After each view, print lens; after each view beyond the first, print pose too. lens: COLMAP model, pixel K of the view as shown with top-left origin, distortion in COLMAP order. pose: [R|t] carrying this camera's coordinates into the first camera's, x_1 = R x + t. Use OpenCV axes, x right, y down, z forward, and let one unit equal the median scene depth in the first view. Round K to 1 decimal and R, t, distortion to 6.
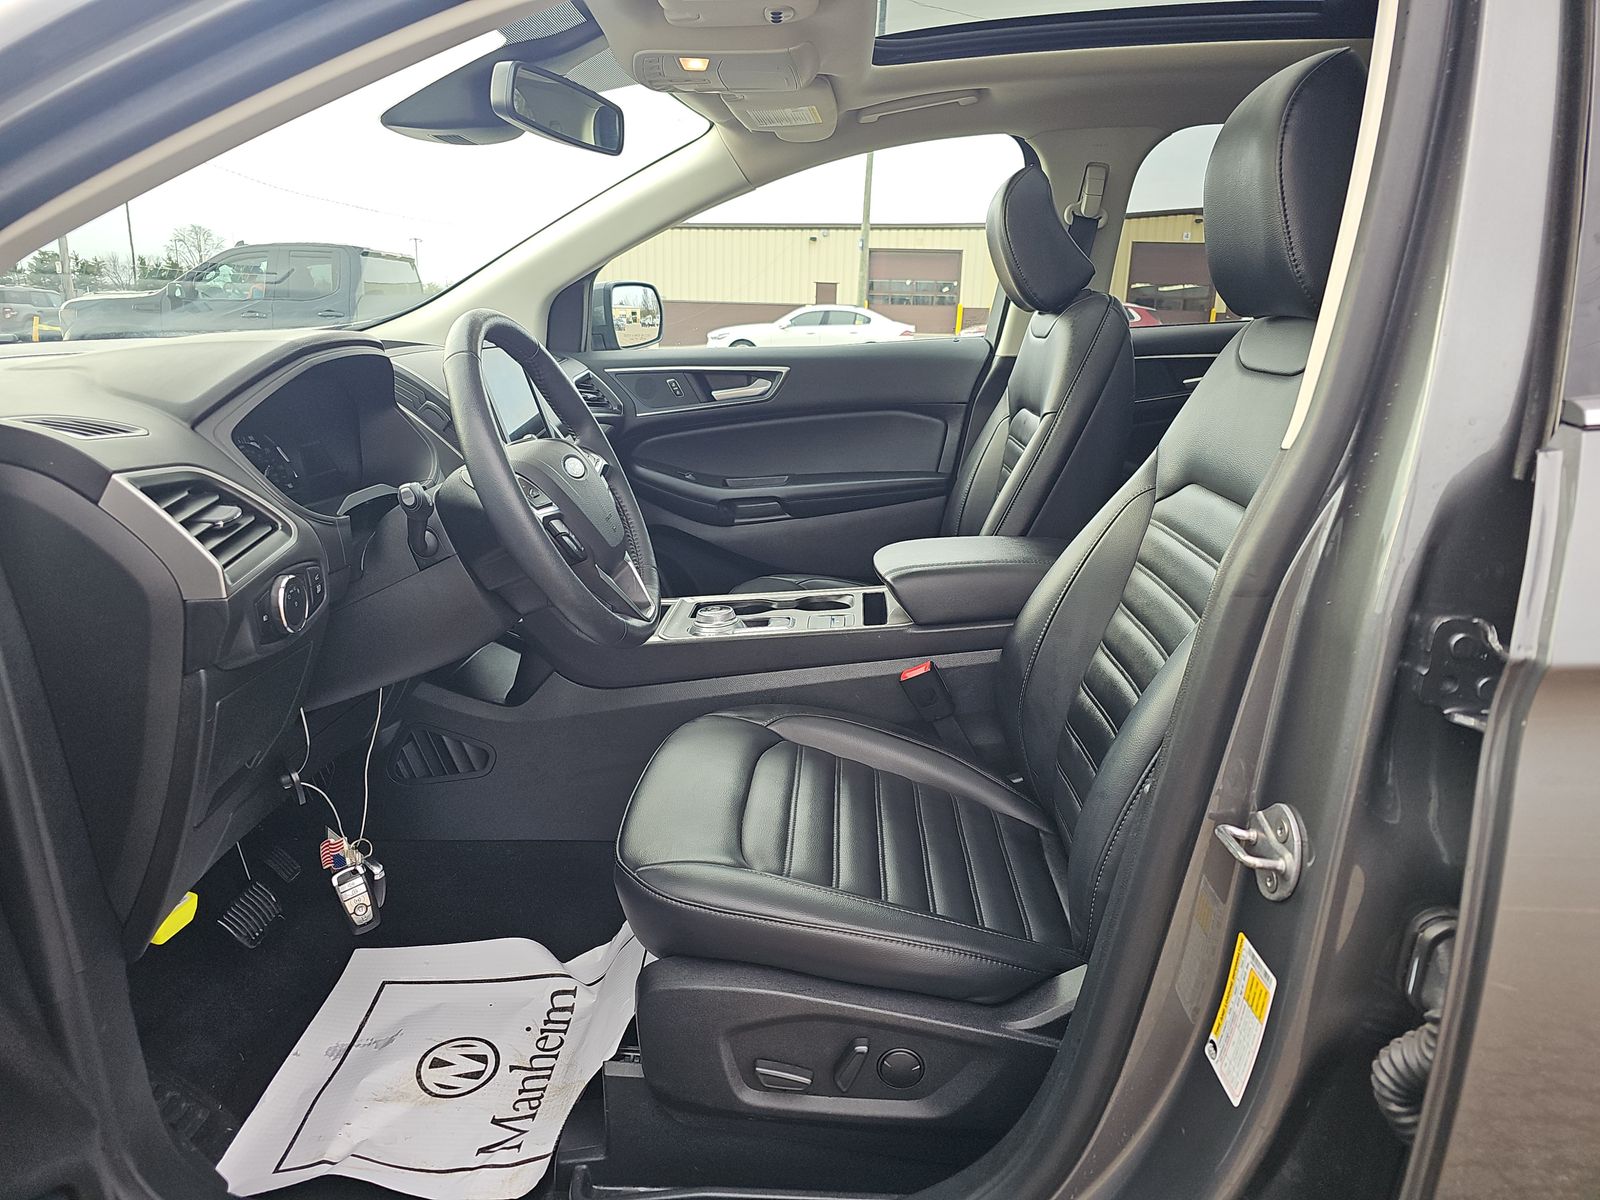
lens RADIAL K [[1053.7, 0, 800.0], [0, 1053.7, 600.0], [0, 0, 1]] dist [0.049467, -0.036658]
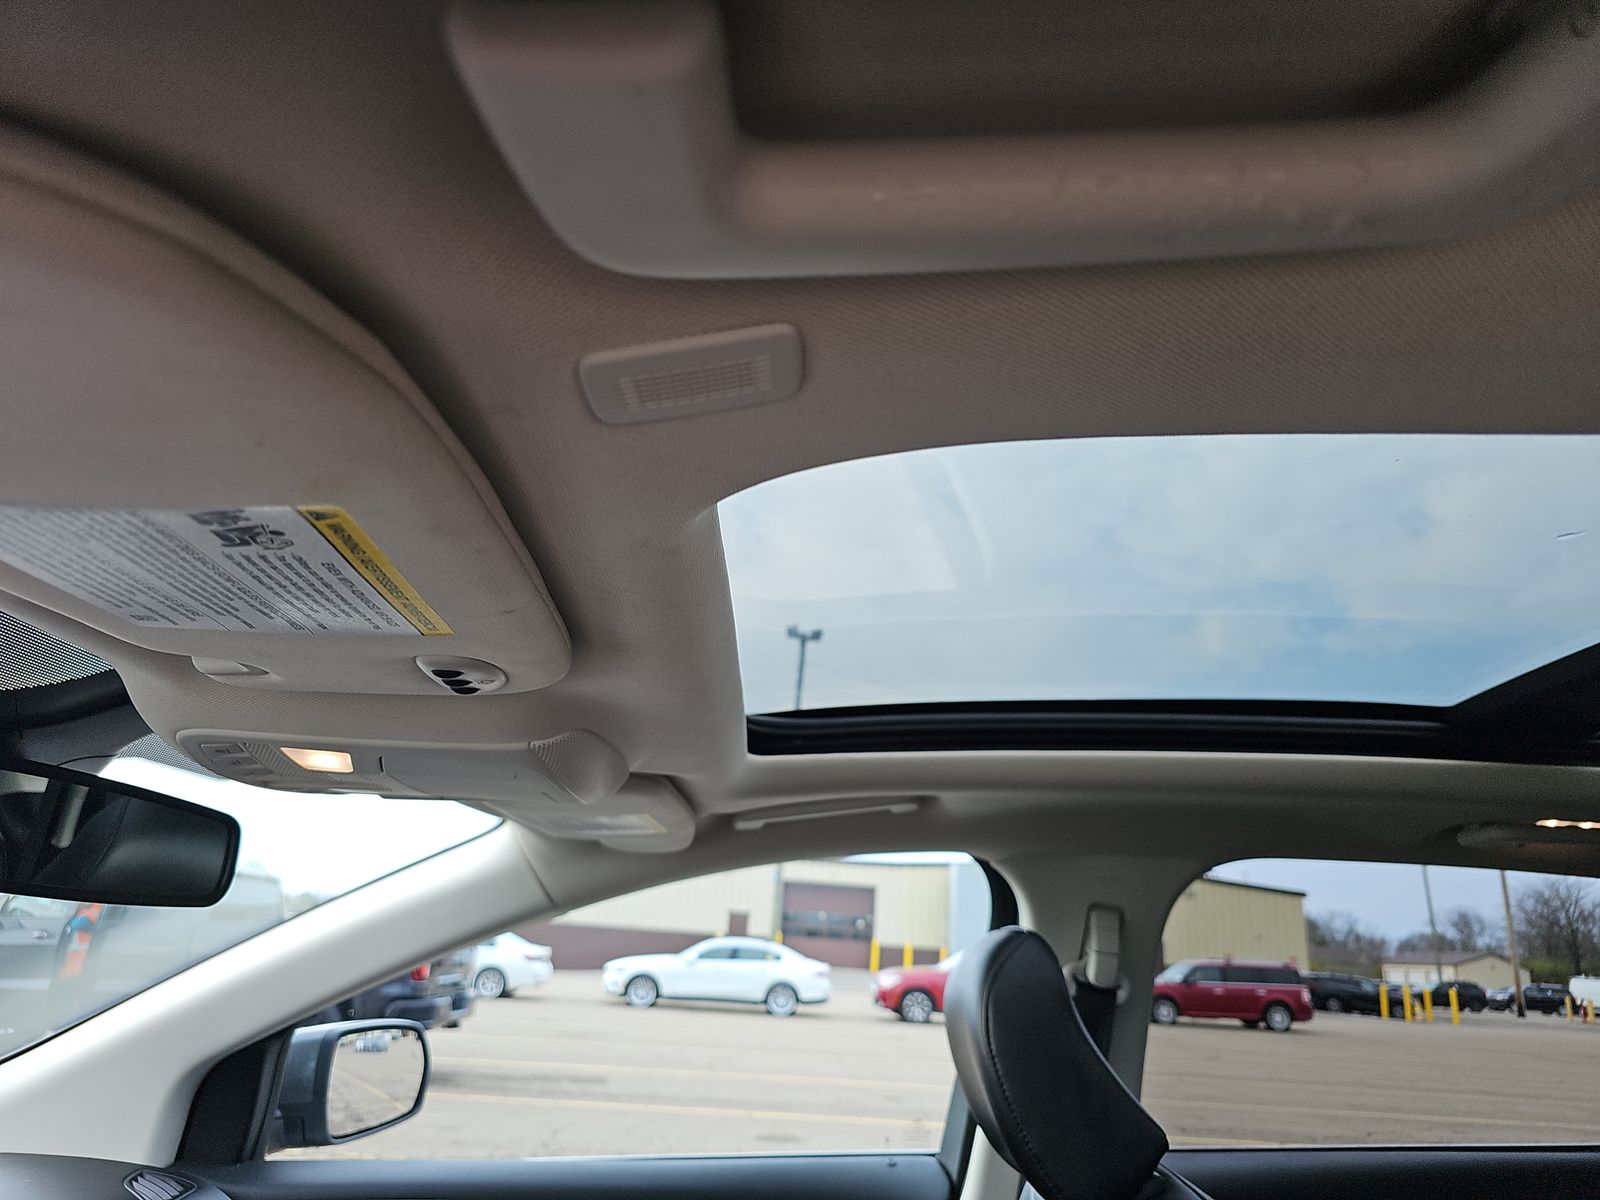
lens RADIAL K [[1053.7, 0, 800.0], [0, 1053.7, 600.0], [0, 0, 1]] dist [0.049467, -0.036658]
pose [[0.996147, 0.063052, 0.060950, 0.041401], [-0.019995, 0.840010, -0.542202, -0.195509], [-0.085385, 0.538894, 0.838035, 0.348110]]
